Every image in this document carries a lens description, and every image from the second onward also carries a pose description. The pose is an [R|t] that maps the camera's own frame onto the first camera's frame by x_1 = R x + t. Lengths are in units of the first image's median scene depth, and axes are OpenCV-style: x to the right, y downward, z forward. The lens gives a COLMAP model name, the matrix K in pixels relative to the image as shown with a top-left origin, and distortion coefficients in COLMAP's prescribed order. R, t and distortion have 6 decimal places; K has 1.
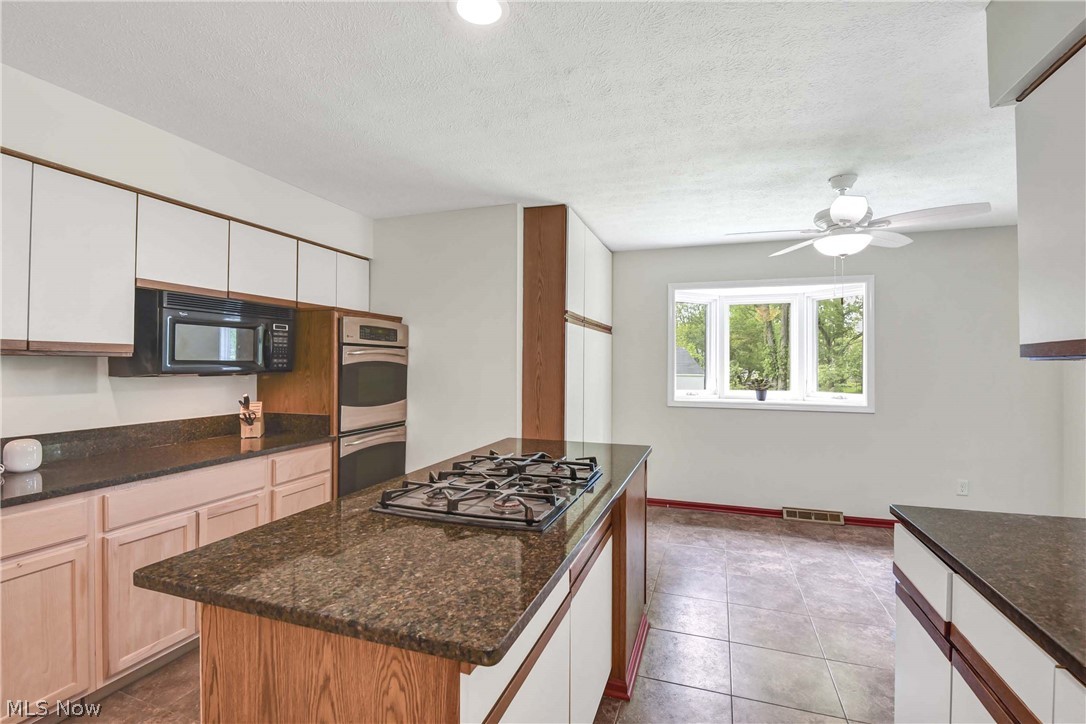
lens RADIAL K [[487.9, 0, 548.0], [0, 487.9, 363.2], [0, 0, 1]] dist [-0.001771, -0.000057]
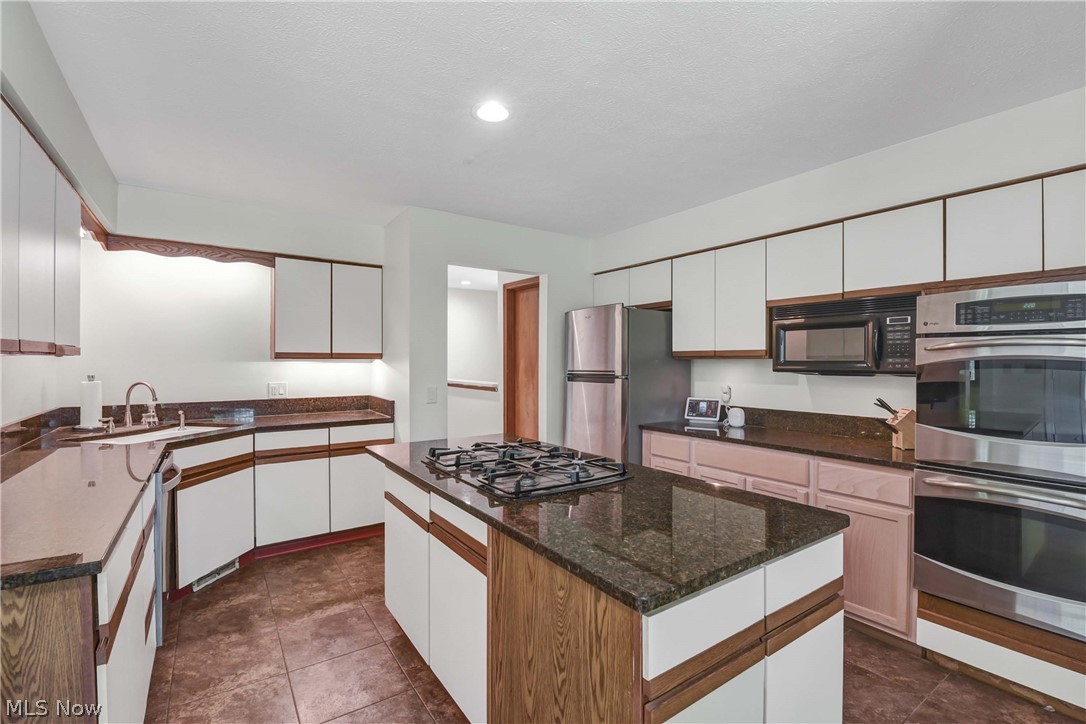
lens RADIAL K [[487.9, 0, 547.6], [0, 487.9, 362.0], [0, 0, 1]] dist [-0.001771, -0.000057]
pose [[-0.587367, -0.007408, -0.809287, 0.481903], [-0.007708, 0.999964, -0.003559, 0.005239], [0.809284, 0.004147, -0.587403, 1.018762]]
